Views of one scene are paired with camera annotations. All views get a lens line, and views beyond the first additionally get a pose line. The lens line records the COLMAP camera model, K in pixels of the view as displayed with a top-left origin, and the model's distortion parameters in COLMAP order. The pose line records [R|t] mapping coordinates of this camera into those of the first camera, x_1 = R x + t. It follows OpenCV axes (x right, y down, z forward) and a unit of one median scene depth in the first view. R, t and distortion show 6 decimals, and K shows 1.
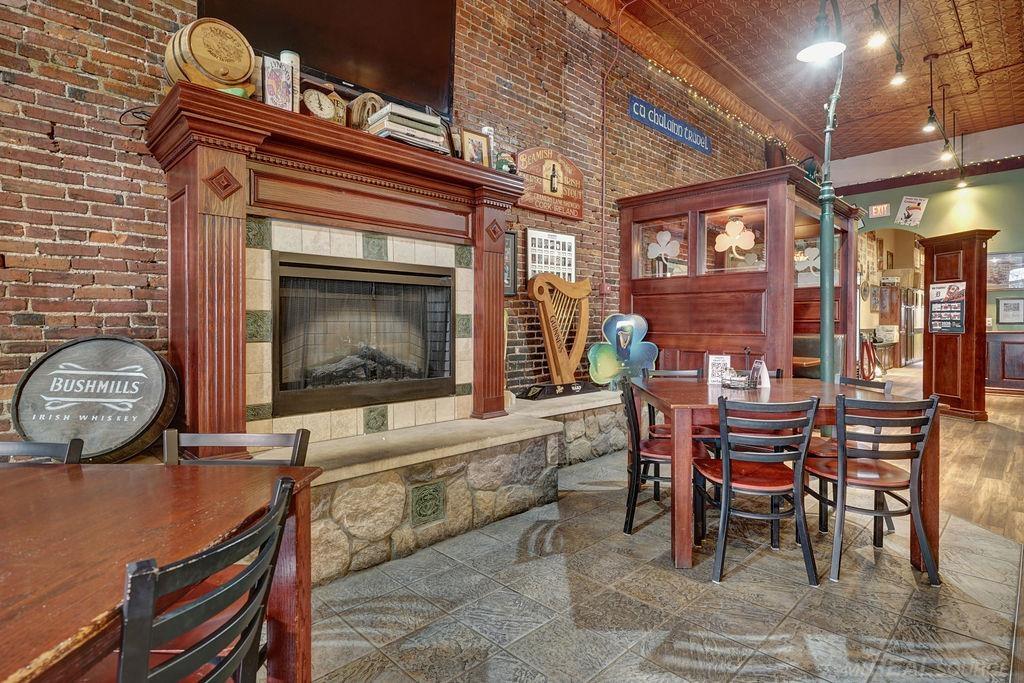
lens RADIAL K [[526.1, 0, 511.8], [0, 526.1, 318.1], [0, 0, 1]] dist [0.001578, -0.000052]
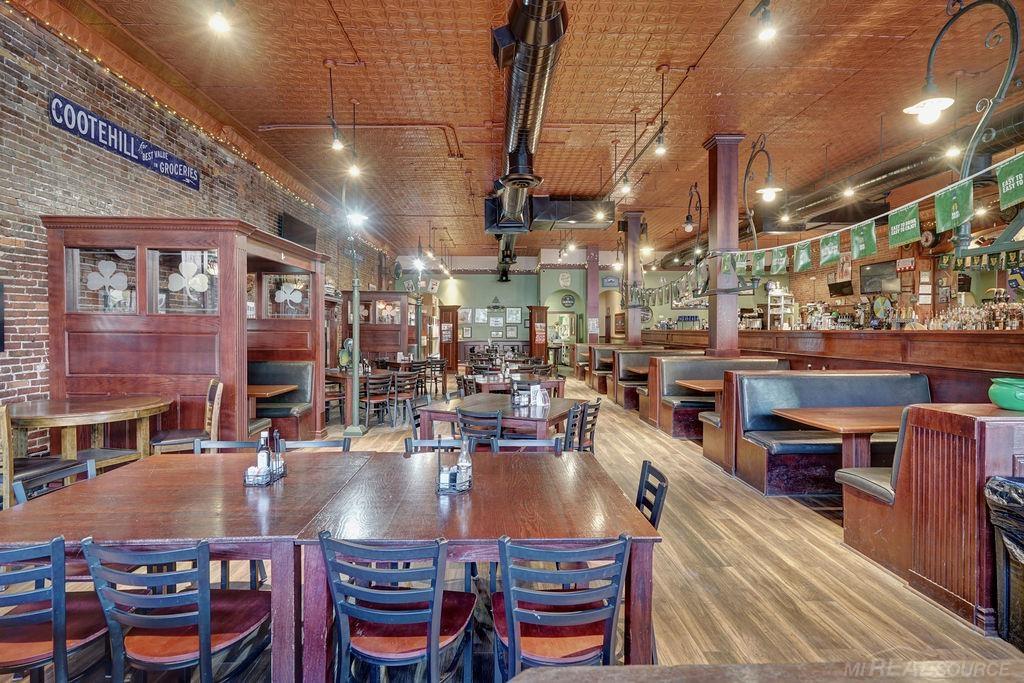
lens RADIAL K [[526.1, 0, 513.8], [0, 526.1, 335.3], [0, 0, 1]] dist [0.001578, -0.000052]
pose [[0.683800, -0.015657, 0.729501, -0.904266], [0.003172, 0.999824, 0.018485, -0.055266], [-0.729662, -0.010326, 0.683730, -1.091425]]
